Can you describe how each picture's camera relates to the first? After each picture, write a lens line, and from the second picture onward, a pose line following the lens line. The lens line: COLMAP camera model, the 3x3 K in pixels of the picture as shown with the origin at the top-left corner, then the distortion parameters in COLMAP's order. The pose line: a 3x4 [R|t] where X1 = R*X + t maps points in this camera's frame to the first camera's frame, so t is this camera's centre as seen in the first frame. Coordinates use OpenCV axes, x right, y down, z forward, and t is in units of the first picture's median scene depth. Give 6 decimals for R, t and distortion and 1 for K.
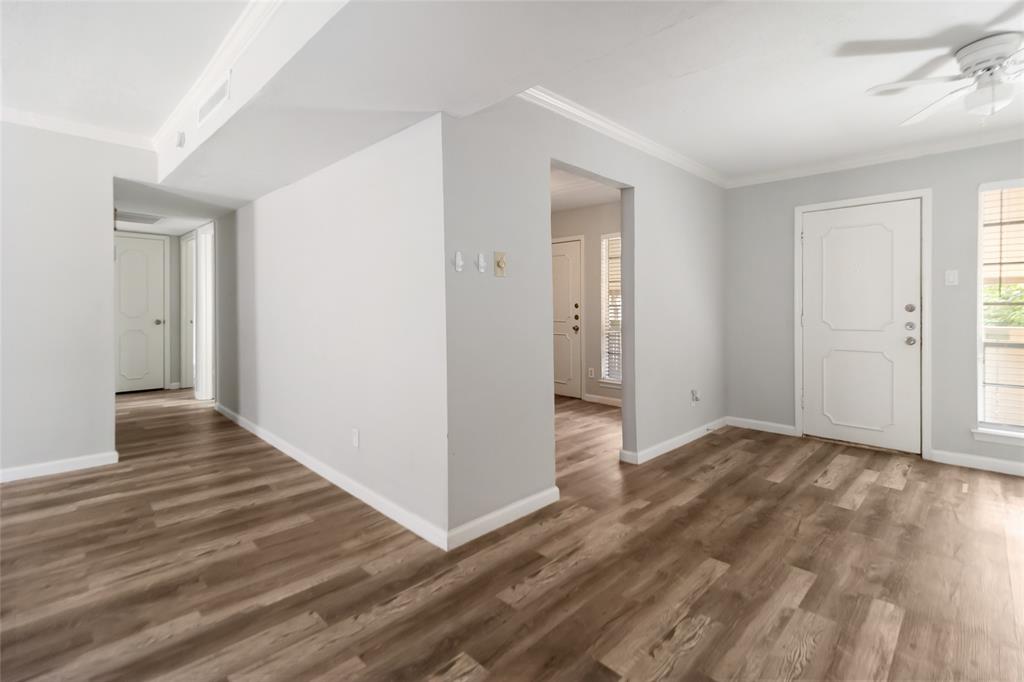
lens RADIAL K [[473.8, 0, 512.5], [0, 473.8, 311.4], [0, 0, 1]] dist [0.002318, -0.000178]
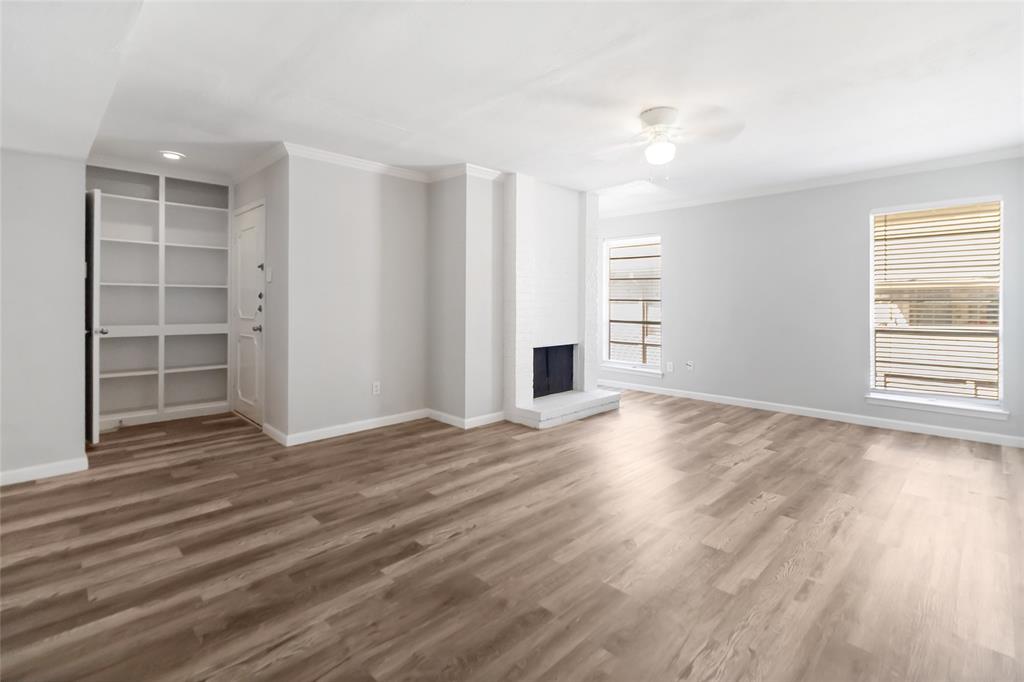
lens RADIAL K [[473.8, 0, 512.5], [0, 473.8, 311.4], [0, 0, 1]] dist [0.002318, -0.000178]
pose [[-0.999963, -0.008541, 0.001275, -1.264284], [-0.008509, 0.999694, 0.023210, -0.021722], [-0.001473, 0.023198, -0.999730, 1.915774]]
